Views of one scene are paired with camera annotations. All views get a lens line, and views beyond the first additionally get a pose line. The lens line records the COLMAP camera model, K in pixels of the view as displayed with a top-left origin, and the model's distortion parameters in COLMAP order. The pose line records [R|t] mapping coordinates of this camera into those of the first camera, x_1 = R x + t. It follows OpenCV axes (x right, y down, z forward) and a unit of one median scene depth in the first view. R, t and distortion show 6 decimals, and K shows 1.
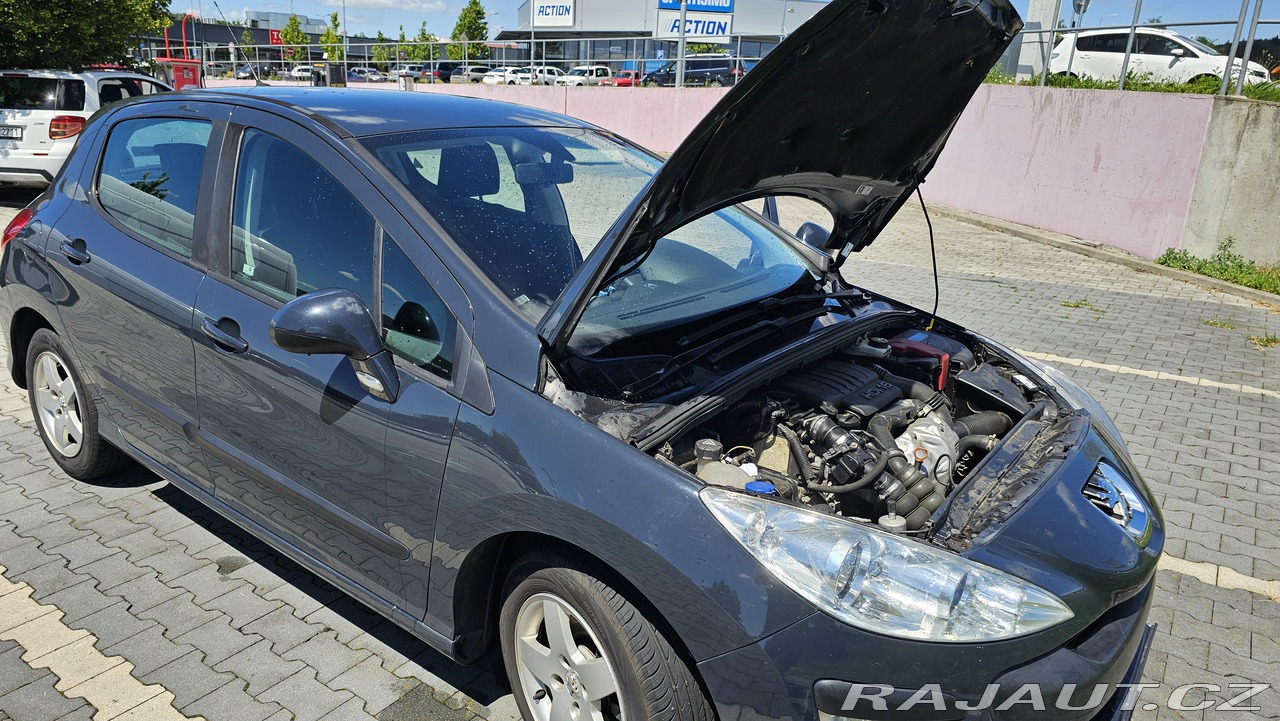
lens RADIAL K [[772.0, 0, 640.0], [0, 772.0, 360.5], [0, 0, 1]] dist [0.033417, -0.023244]
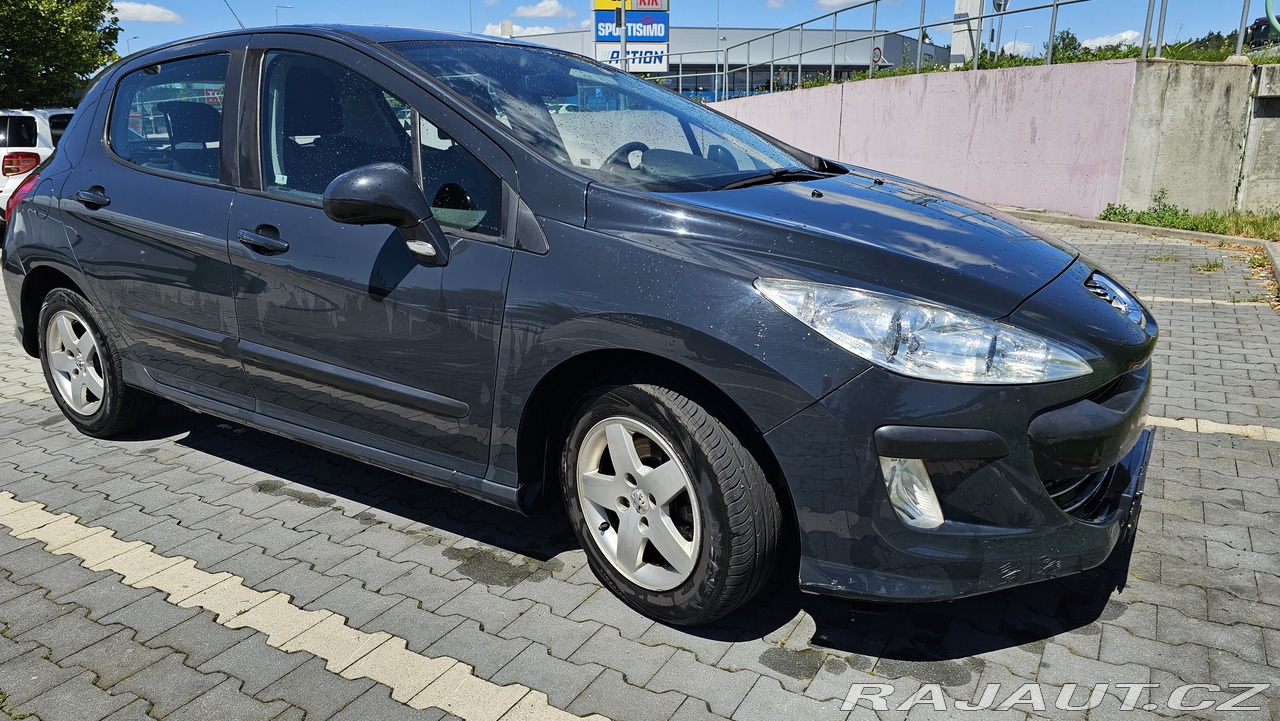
lens RADIAL K [[765.8, 0, 640.0], [0, 765.8, 360.5], [0, 0, 1]] dist [0.035704, -0.022619]
pose [[0.995857, -0.076319, 0.049434, -0.066001], [0.077866, 0.996507, -0.030175, 0.137209], [-0.046959, 0.033899, 0.998321, -0.034352]]
